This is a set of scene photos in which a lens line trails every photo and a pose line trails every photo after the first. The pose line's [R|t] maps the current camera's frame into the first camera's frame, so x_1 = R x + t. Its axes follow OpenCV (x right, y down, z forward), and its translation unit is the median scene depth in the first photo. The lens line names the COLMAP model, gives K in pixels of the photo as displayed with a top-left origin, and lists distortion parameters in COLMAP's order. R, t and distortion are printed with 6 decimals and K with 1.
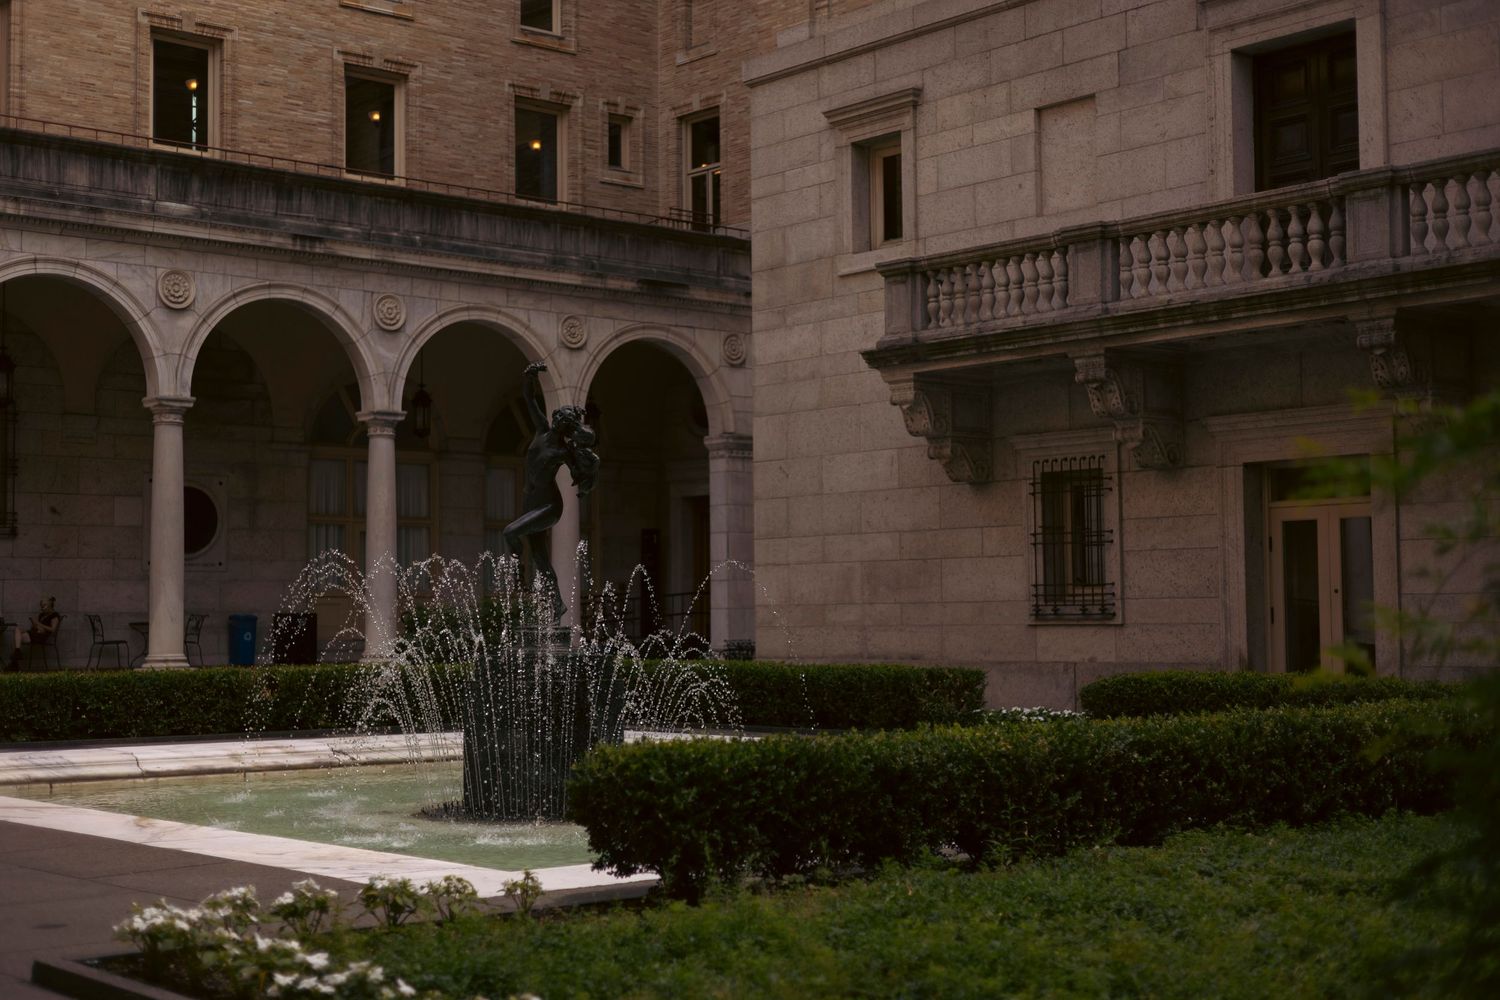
lens RADIAL K [[2051.1, 0, 731.2], [0, 2051.1, 505.7], [0, 0, 1]] dist [0.028508, -0.042777]
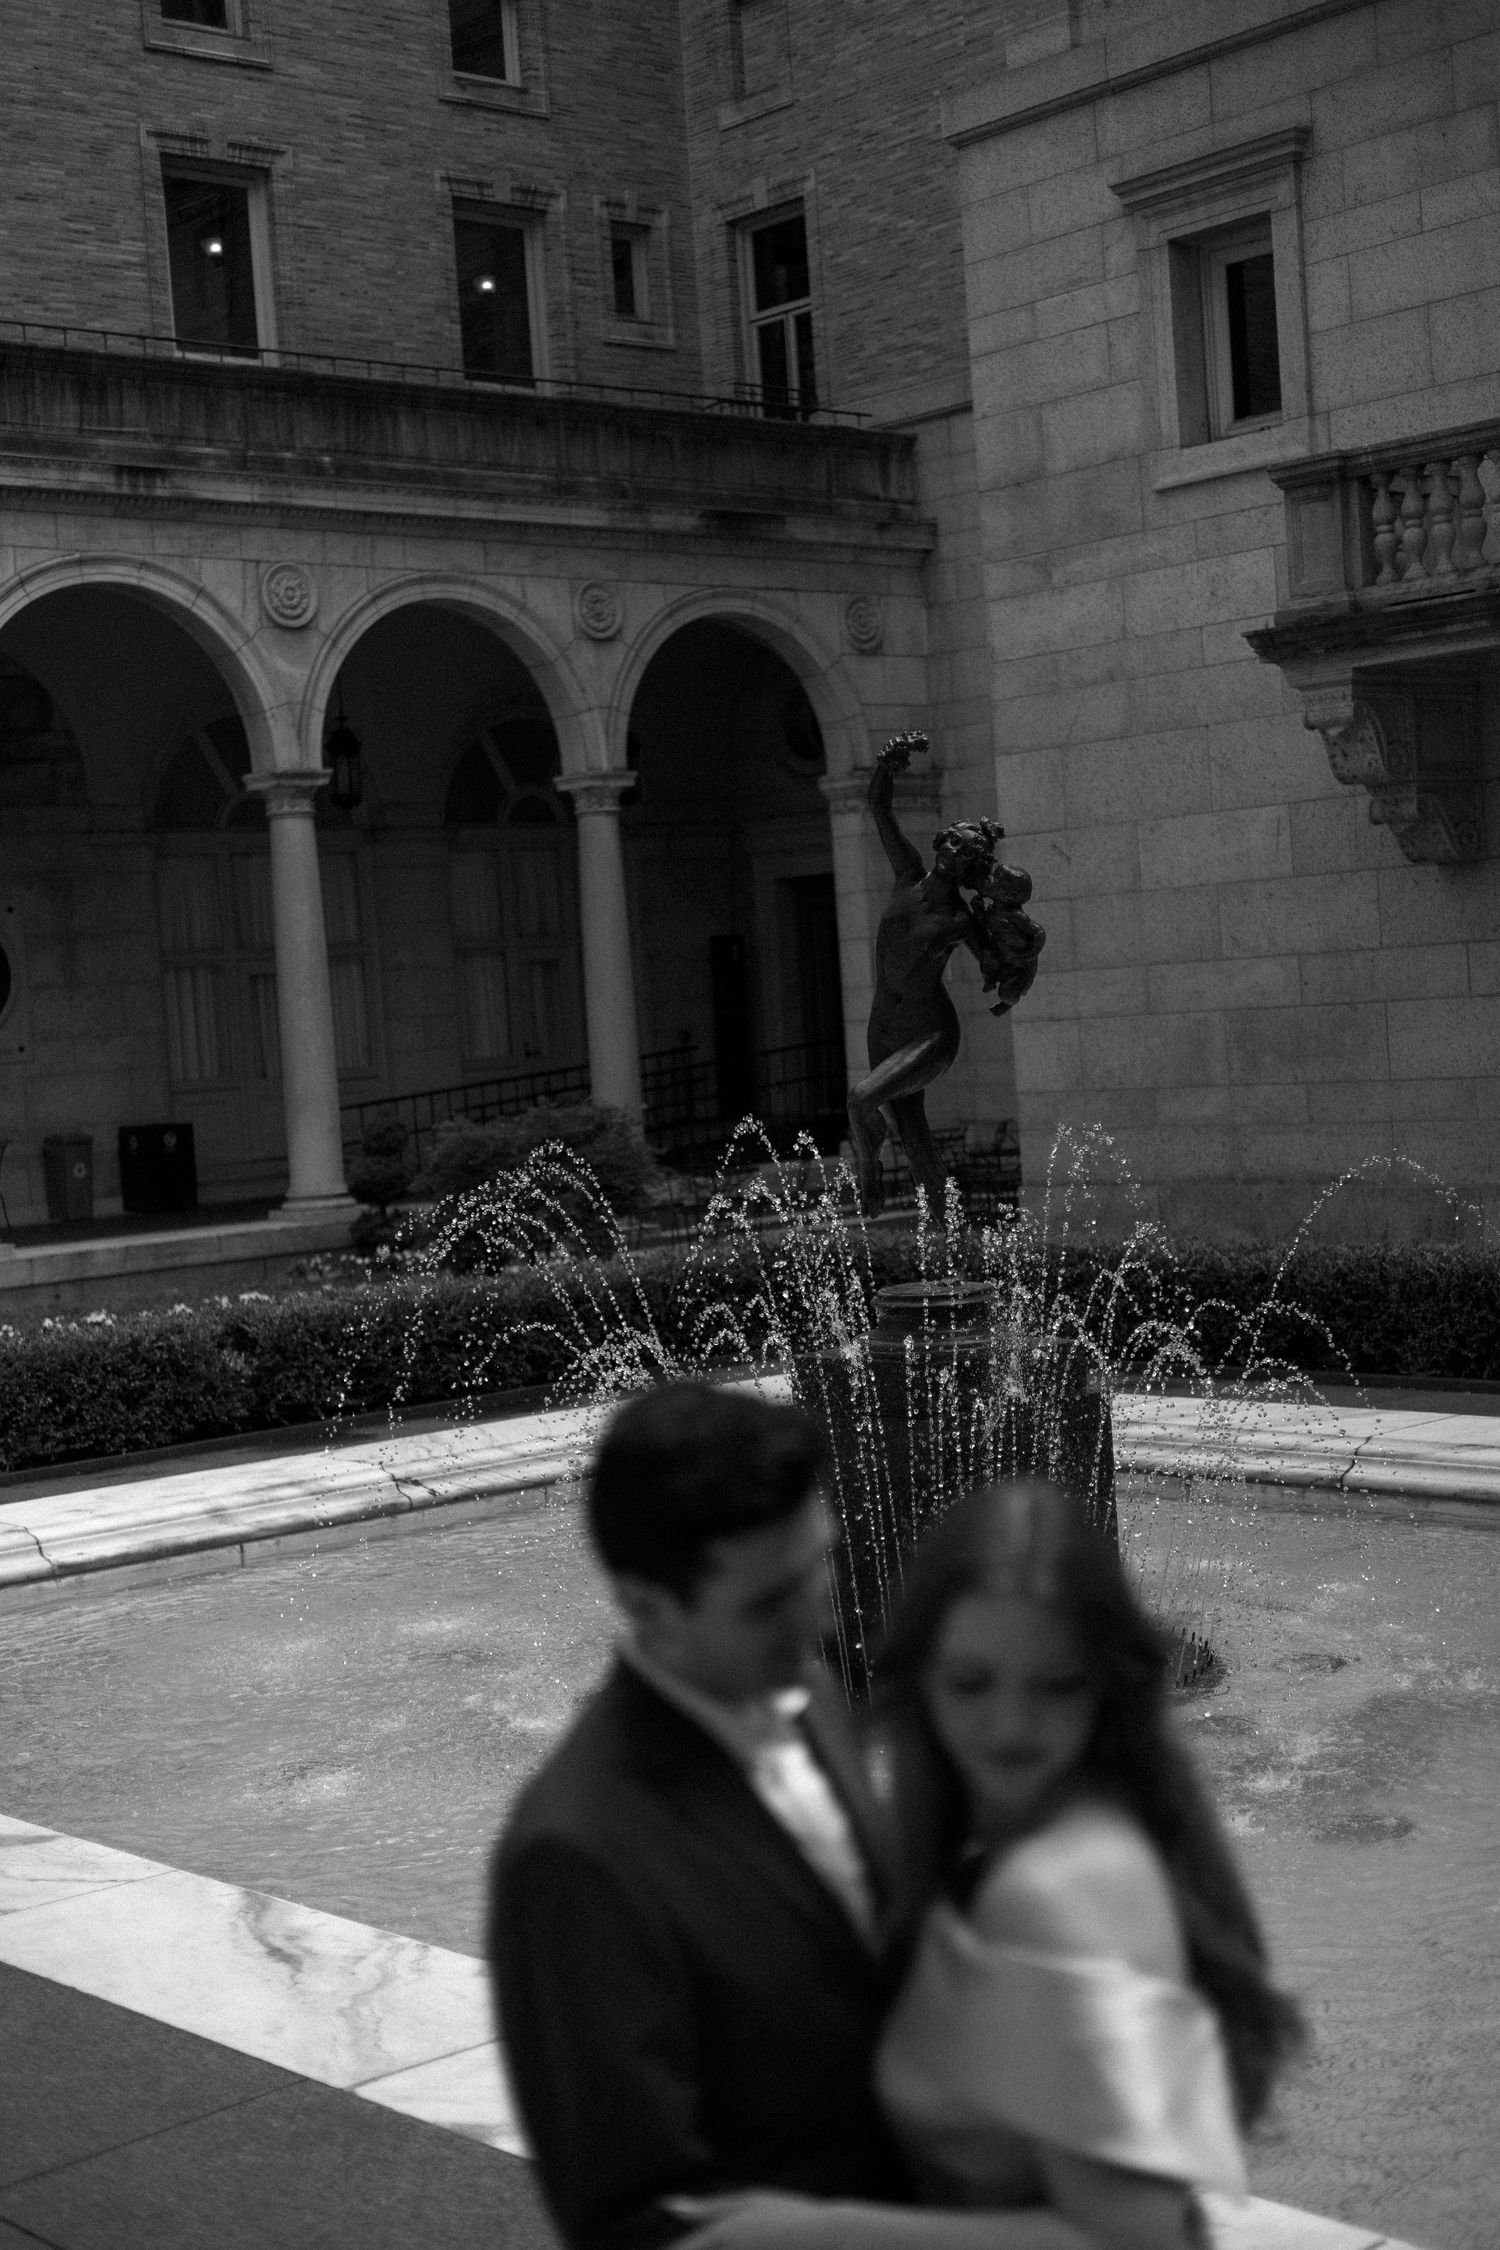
lens RADIAL K [[3076.7, 0, 757.4], [0, 3076.7, 1161.9], [0, 0, 1]] dist [0.028508, -0.042777]
pose [[0.998002, -0.059610, 0.020946, -0.064200], [0.057066, 0.992710, 0.106159, -0.021560], [-0.027121, -0.104751, 0.994129, 0.130149]]
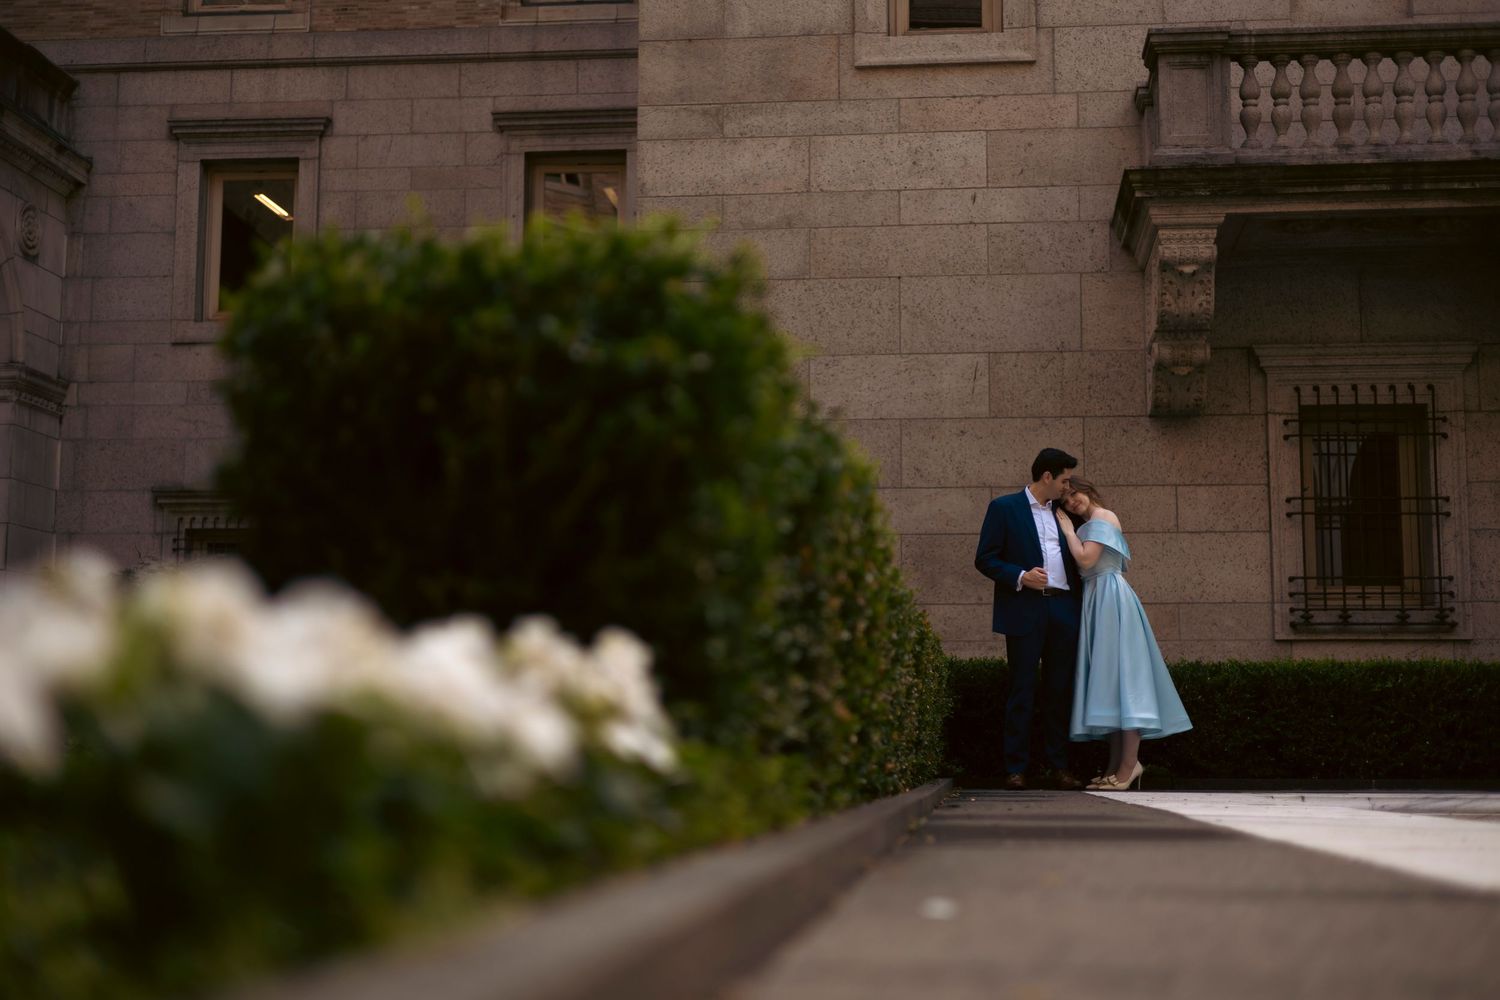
lens RADIAL K [[2051.1, 0, 731.2], [0, 2051.1, 505.7], [0, 0, 1]] dist [0.028508, -0.042777]
pose [[0.726746, 0.093042, 0.680575, -0.297123], [-0.047753, 0.995230, -0.085067, 0.056224], [-0.685244, 0.029323, 0.727723, 0.460924]]
